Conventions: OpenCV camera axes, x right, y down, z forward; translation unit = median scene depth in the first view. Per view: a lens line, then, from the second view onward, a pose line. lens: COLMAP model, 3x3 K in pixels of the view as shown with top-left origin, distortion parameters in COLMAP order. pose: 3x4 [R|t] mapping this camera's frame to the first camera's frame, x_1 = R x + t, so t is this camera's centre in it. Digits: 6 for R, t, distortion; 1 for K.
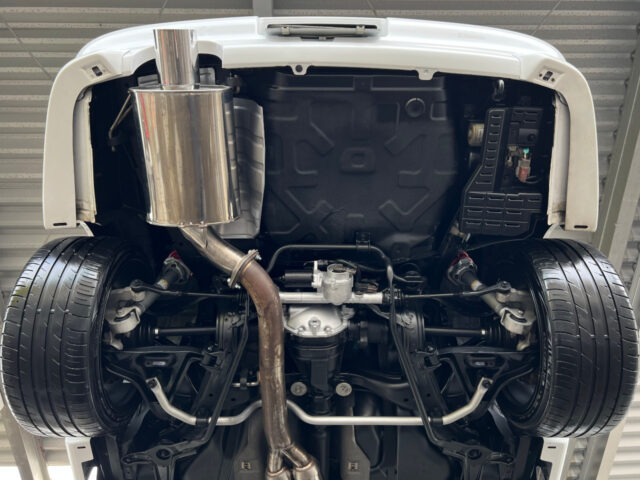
lens RADIAL K [[495.7, 0, 326.1], [0, 495.7, 238.2], [0, 0, 1]] dist [0.009237, -0.001564]
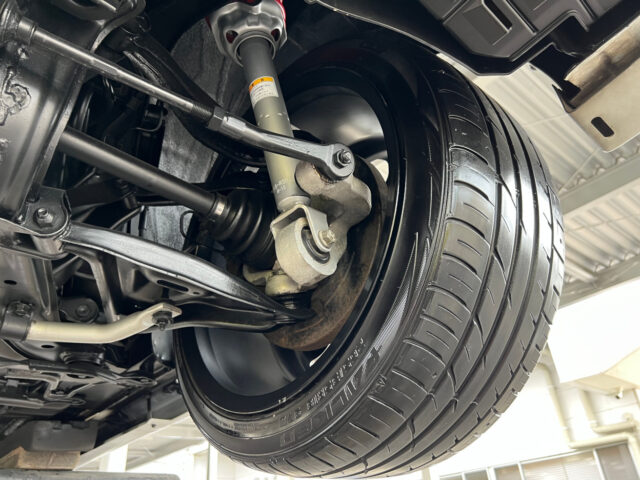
lens RADIAL K [[495.7, 0, 326.1], [0, 495.7, 238.2], [0, 0, 1]] dist [0.009237, -0.001564]
pose [[0.749209, 0.305280, 0.587784, 0.168840], [-0.573835, 0.742352, 0.345870, 0.022776], [-0.330756, -0.596420, 0.731358, 0.728244]]
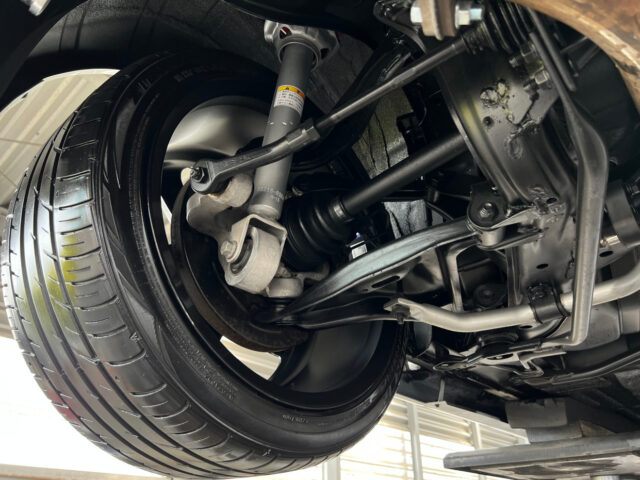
lens RADIAL K [[490.2, 0, 320.0], [0, 490.2, 240.0], [0, 0, 1]] dist [0.008794, -0.004792]
pose [[0.726329, -0.334019, -0.600731, -0.126853], [0.627505, 0.678904, 0.381217, 0.041774], [0.280505, -0.653851, 0.702706, 0.744334]]
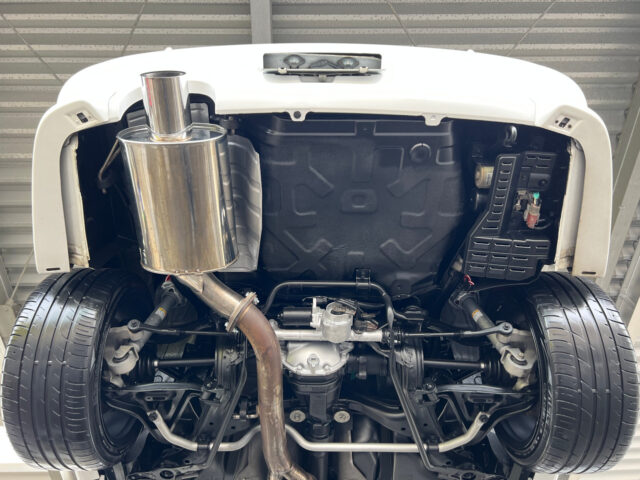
lens RADIAL K [[490.2, 0, 320.0], [0, 490.2, 240.0], [0, 0, 1]] dist [0.008794, -0.004792]
pose [[0.999924, 0.005344, -0.011138, -0.000073], [-0.004041, 0.993483, 0.113907, -0.187985], [0.011674, -0.113853, 0.993429, 0.049546]]
